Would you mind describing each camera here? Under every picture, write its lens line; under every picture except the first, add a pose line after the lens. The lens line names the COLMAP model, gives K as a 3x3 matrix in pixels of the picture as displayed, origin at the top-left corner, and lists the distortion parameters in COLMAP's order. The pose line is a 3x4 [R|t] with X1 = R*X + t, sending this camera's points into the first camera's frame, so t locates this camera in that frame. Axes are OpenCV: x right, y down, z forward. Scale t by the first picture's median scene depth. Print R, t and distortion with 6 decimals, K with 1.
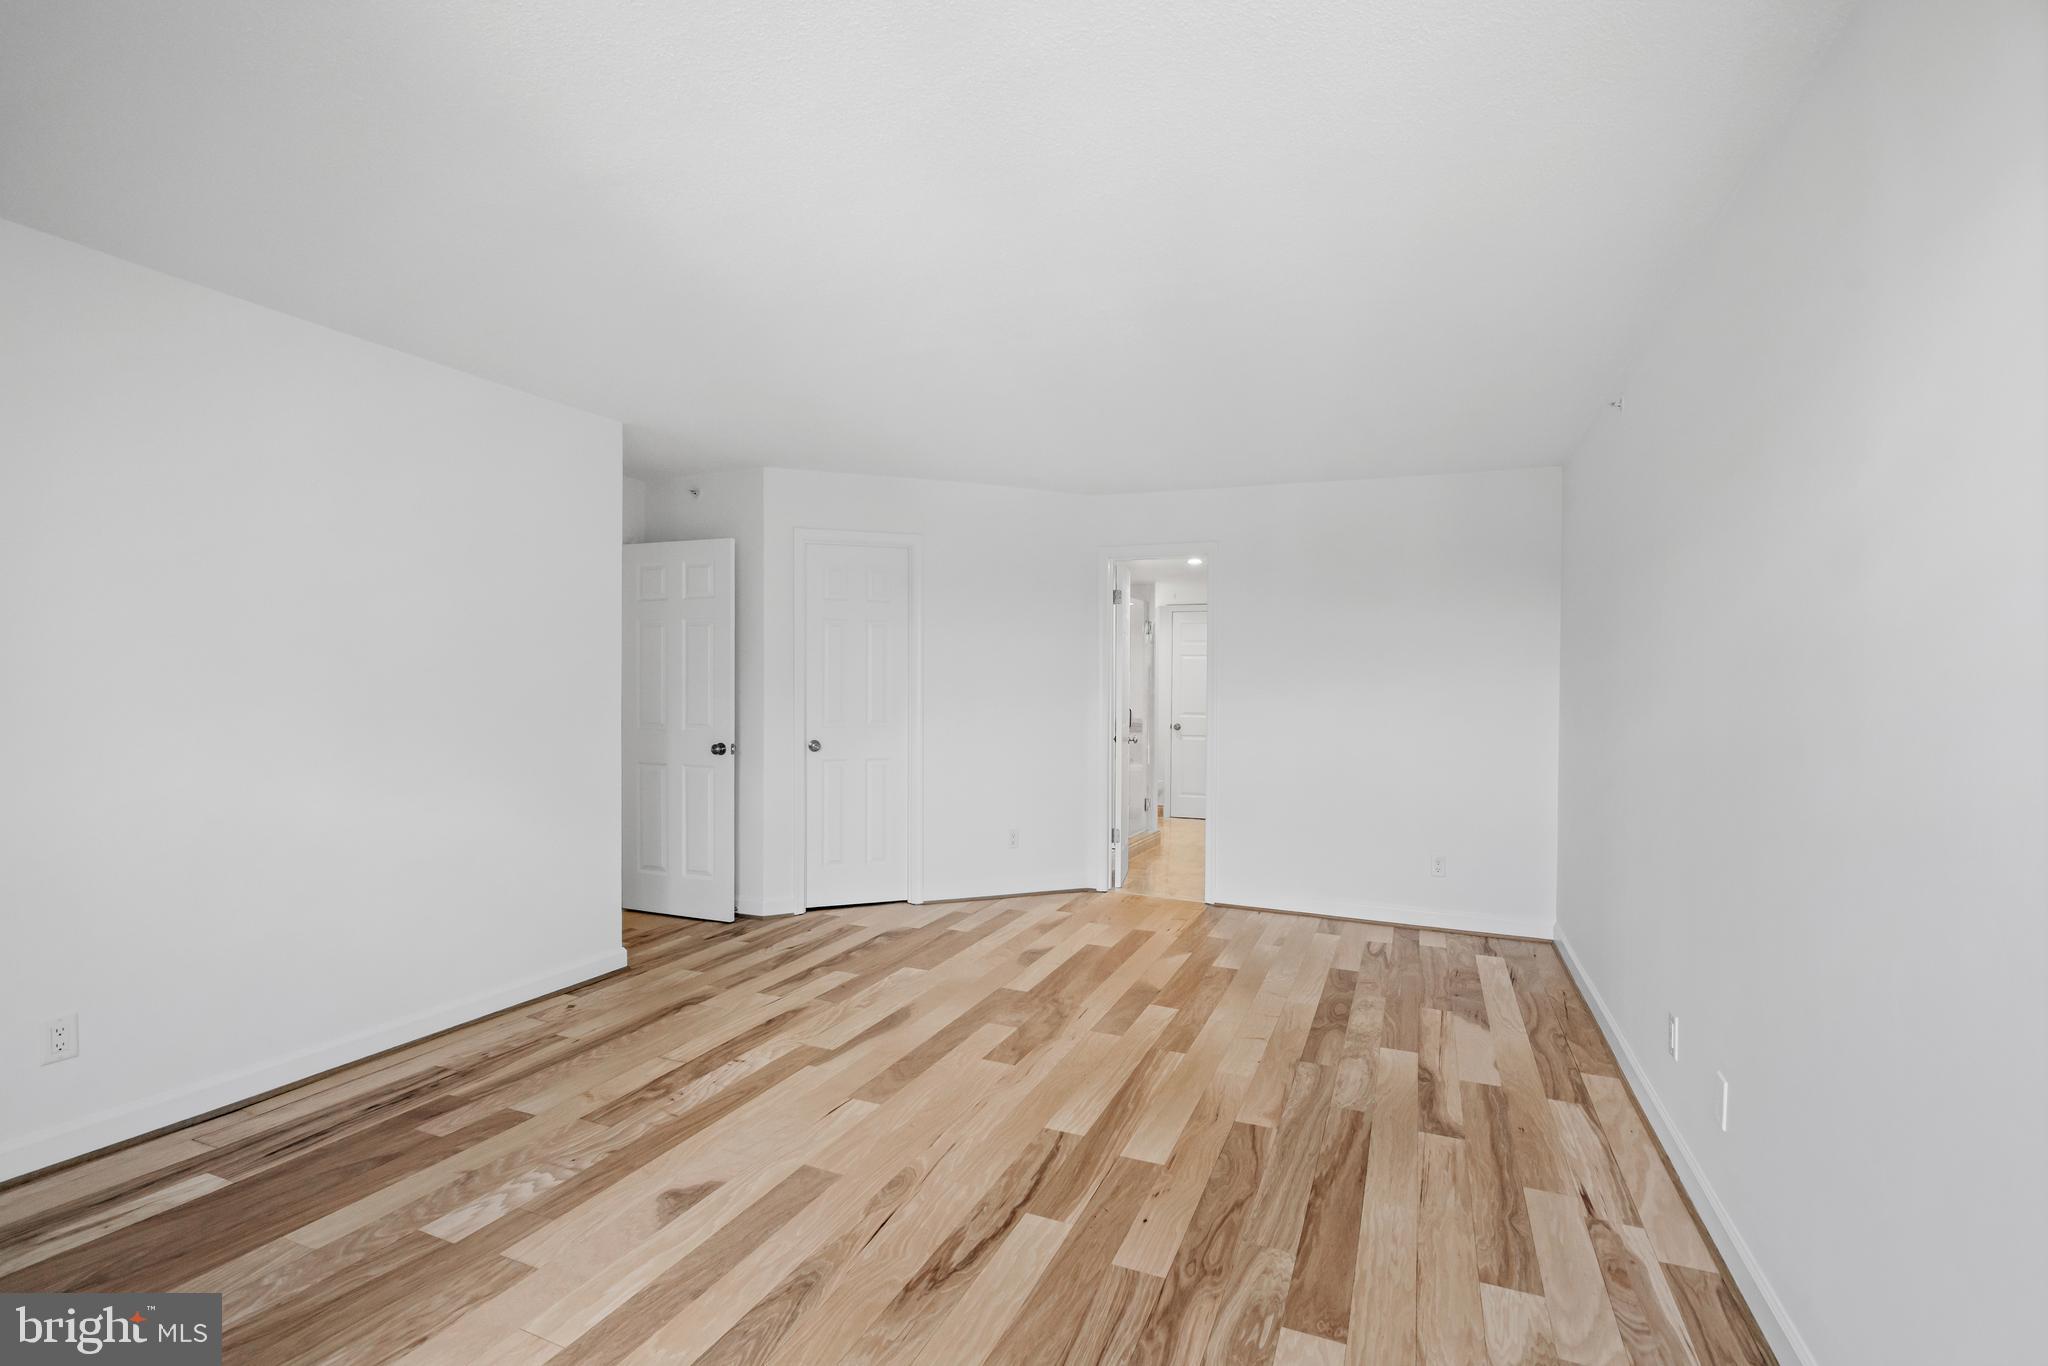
lens RADIAL K [[931.5, 0, 1029.7], [0, 931.5, 685.0], [0, 0, 1]] dist [-0.000095, 0.000752]
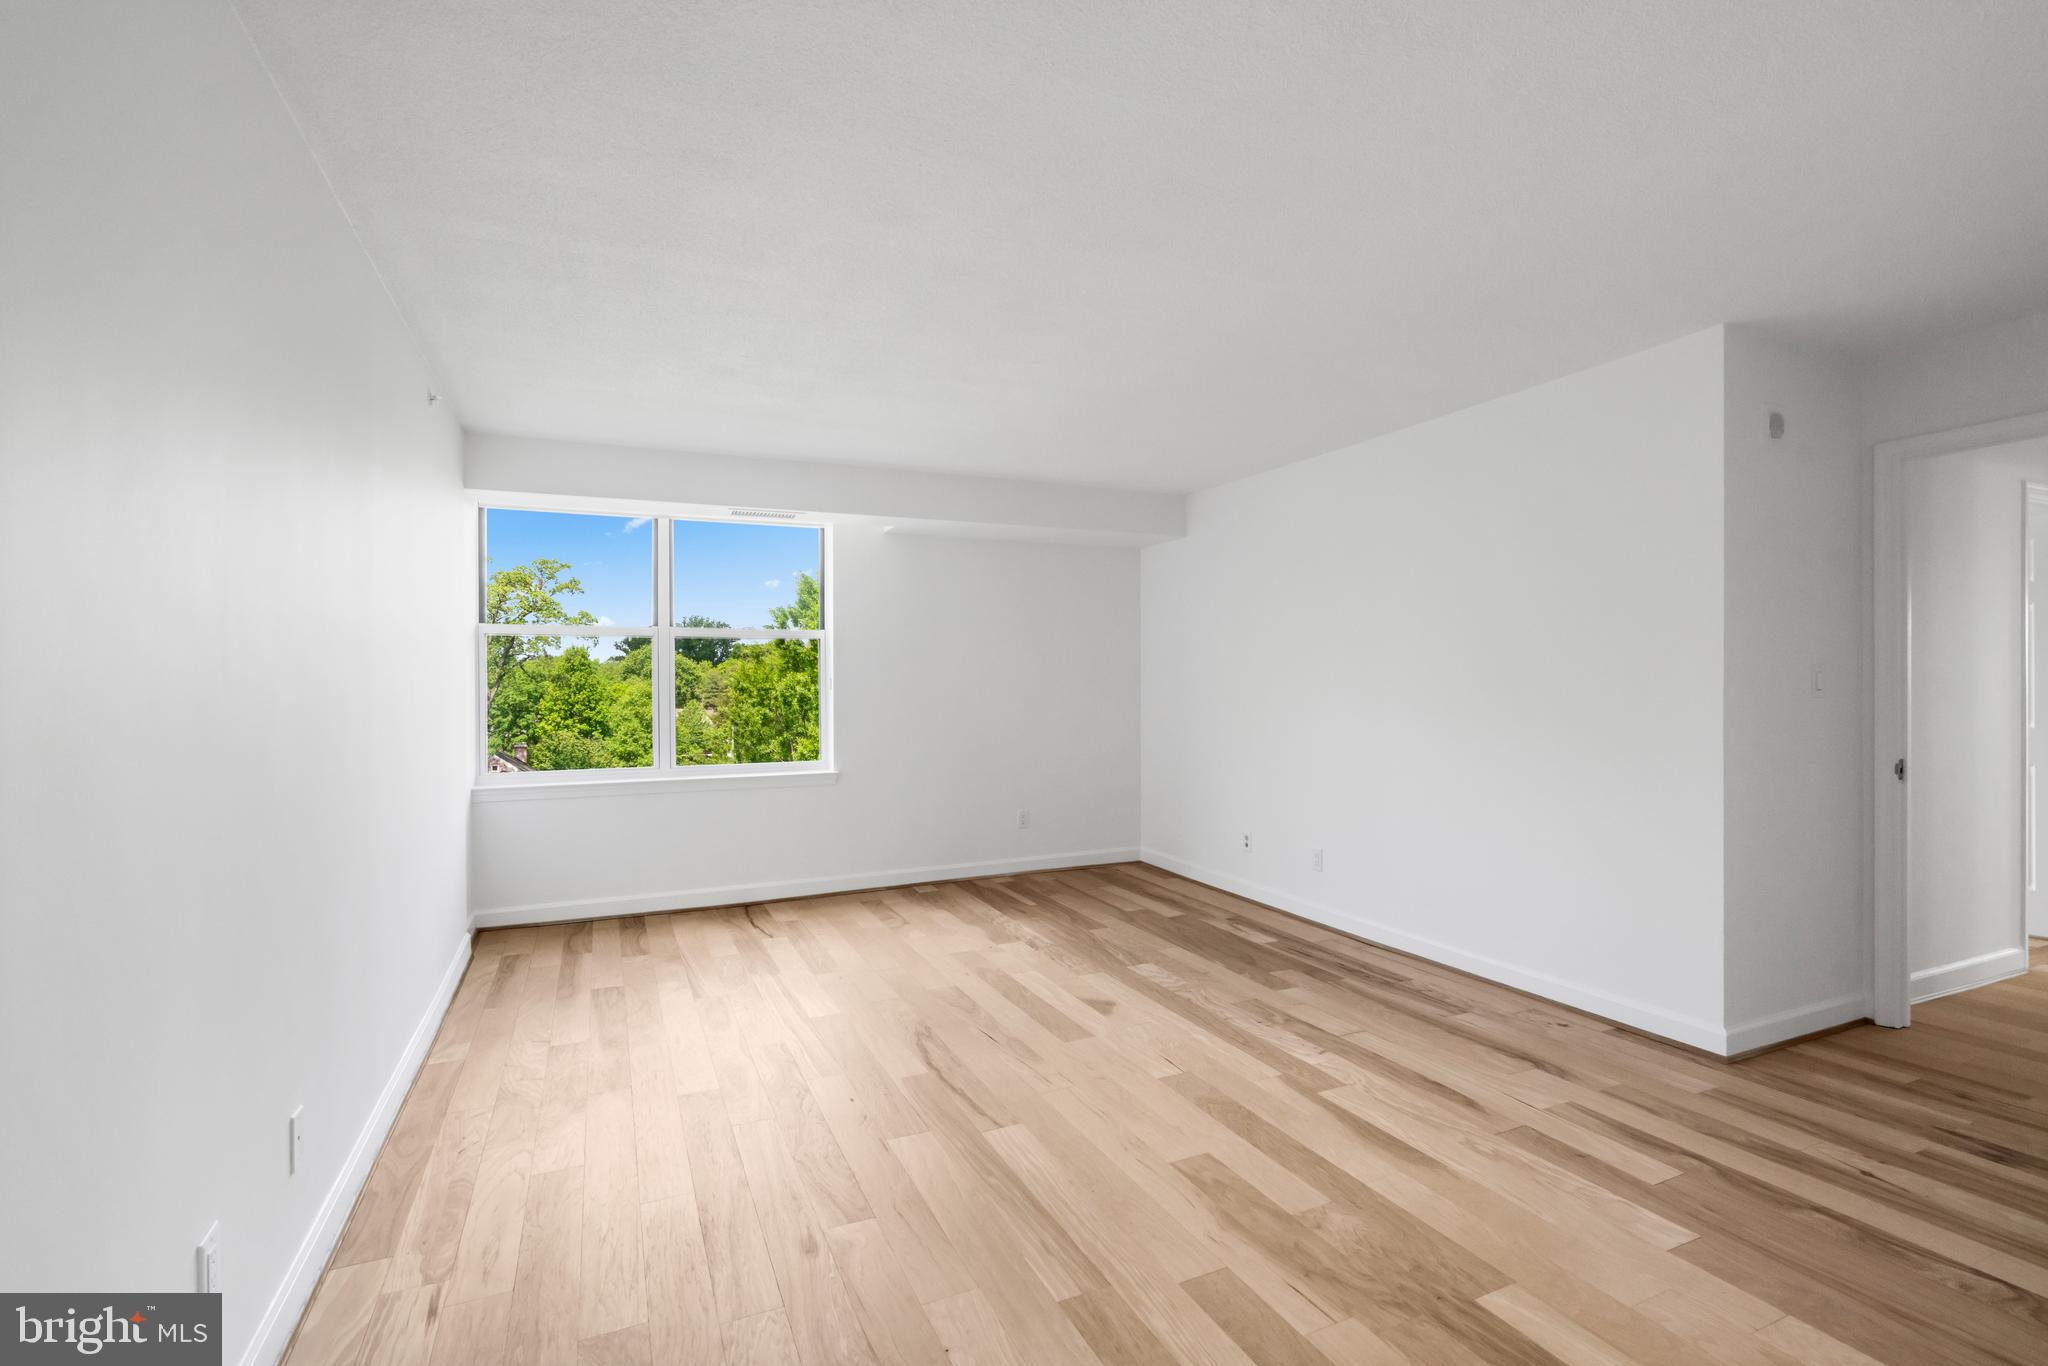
lens RADIAL K [[931.5, 0, 1005.9], [0, 931.5, 682.4], [0, 0, 1]] dist [-0.000095, 0.000752]
pose [[-0.687858, -0.006031, -0.725820, 0.691771], [0.000549, 0.999961, -0.008830, 0.022224], [0.725845, -0.006472, -0.687828, 1.563034]]
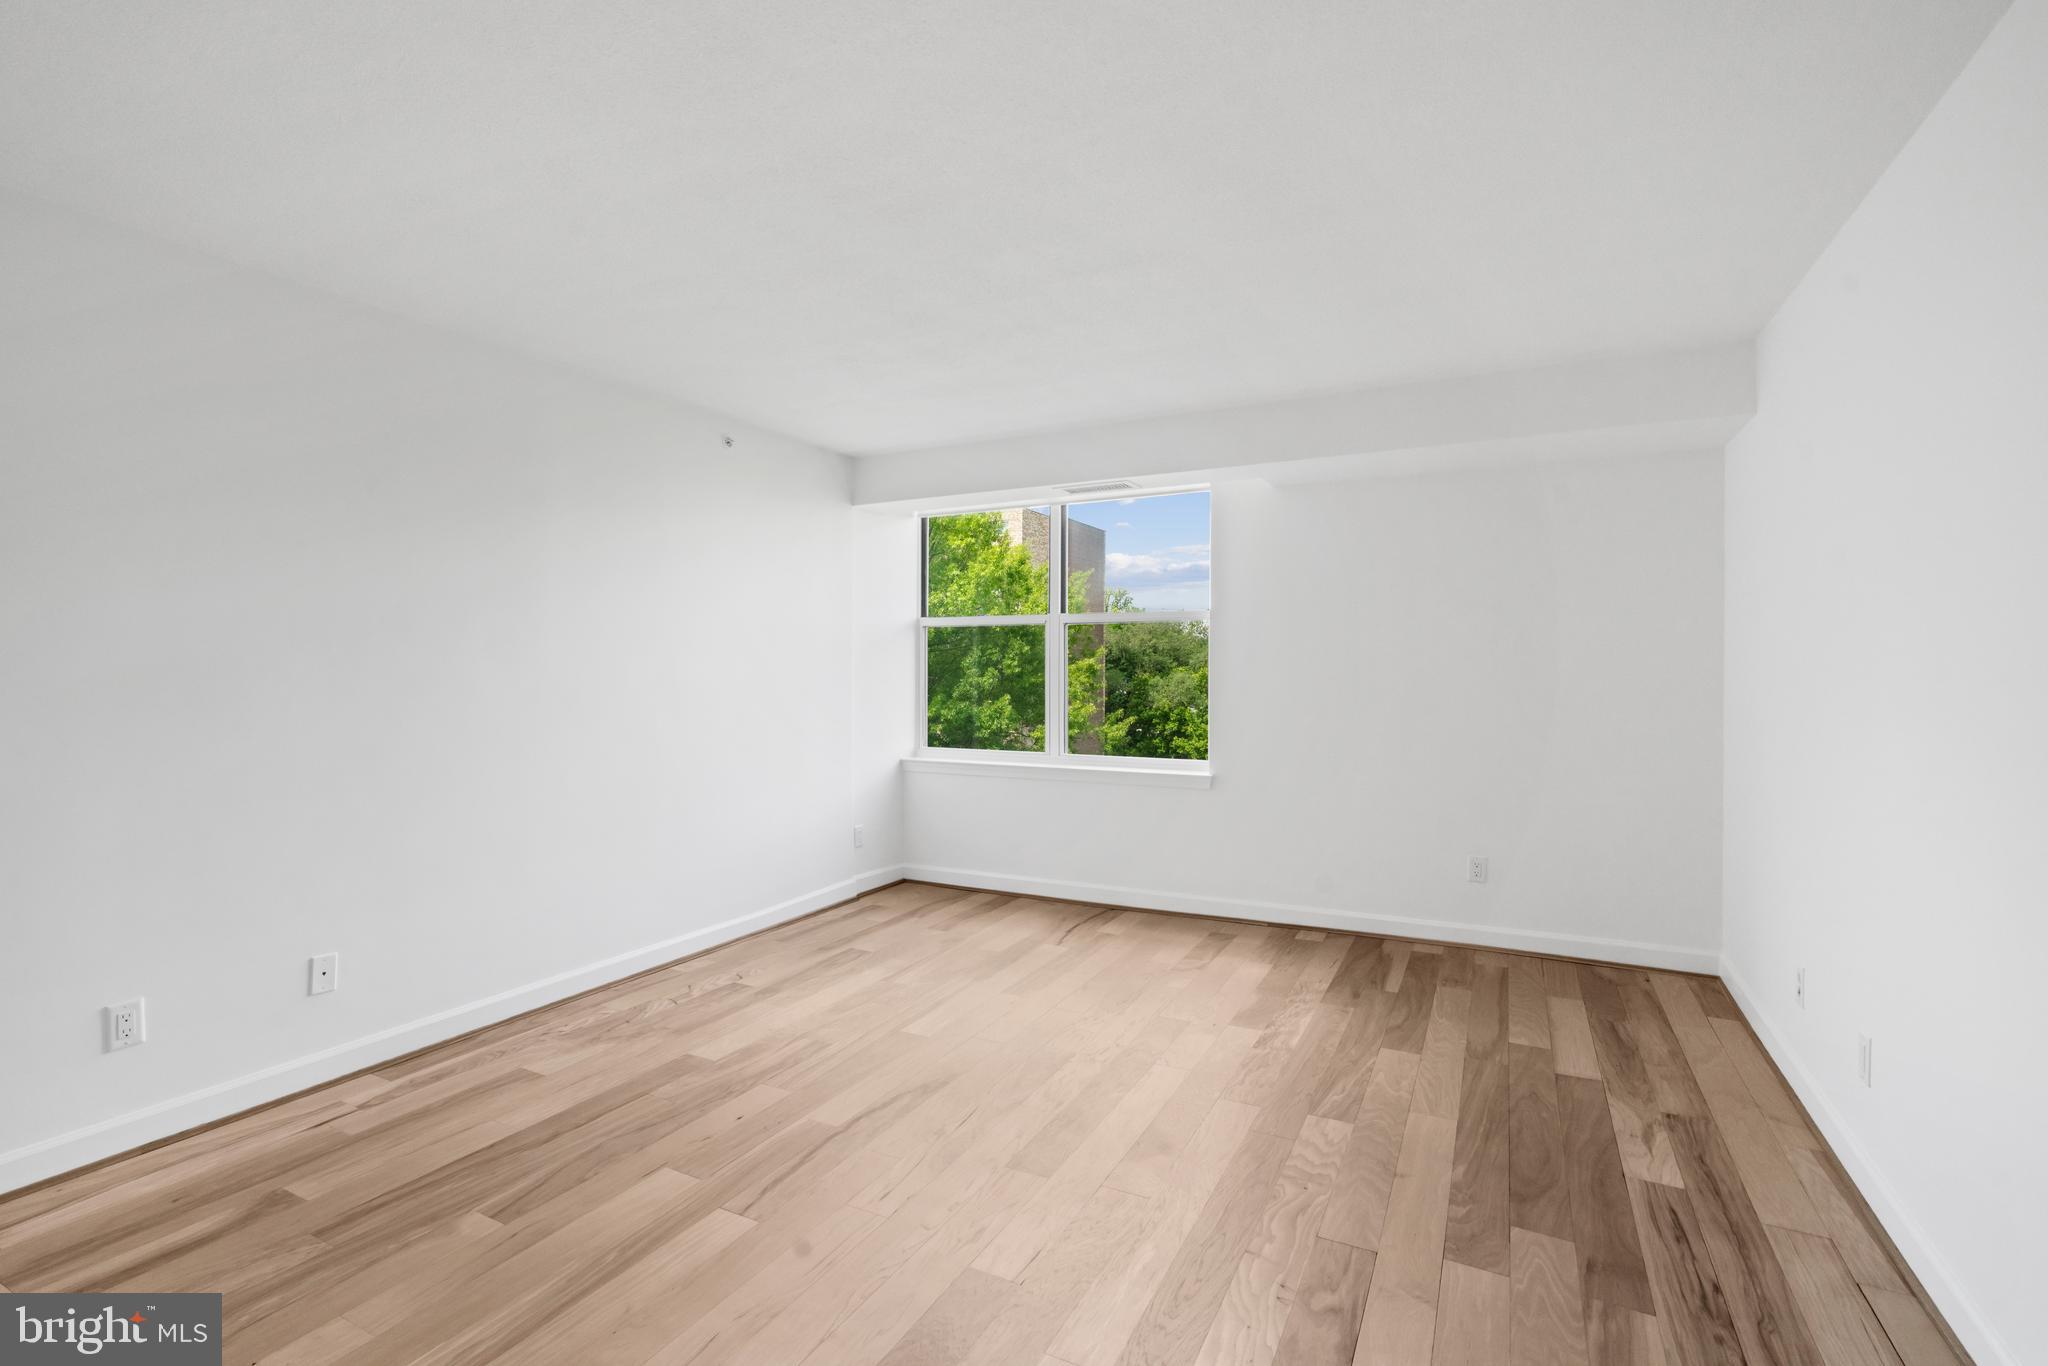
lens RADIAL K [[931.5, 0, 1016.9], [0, 931.5, 681.0], [0, 0, 1]] dist [-0.000095, 0.000752]
pose [[-0.995605, -0.012844, 0.092769, -0.248833], [-0.012082, 0.999889, 0.008775, 0.014046], [-0.092871, 0.007616, -0.995649, 1.647058]]
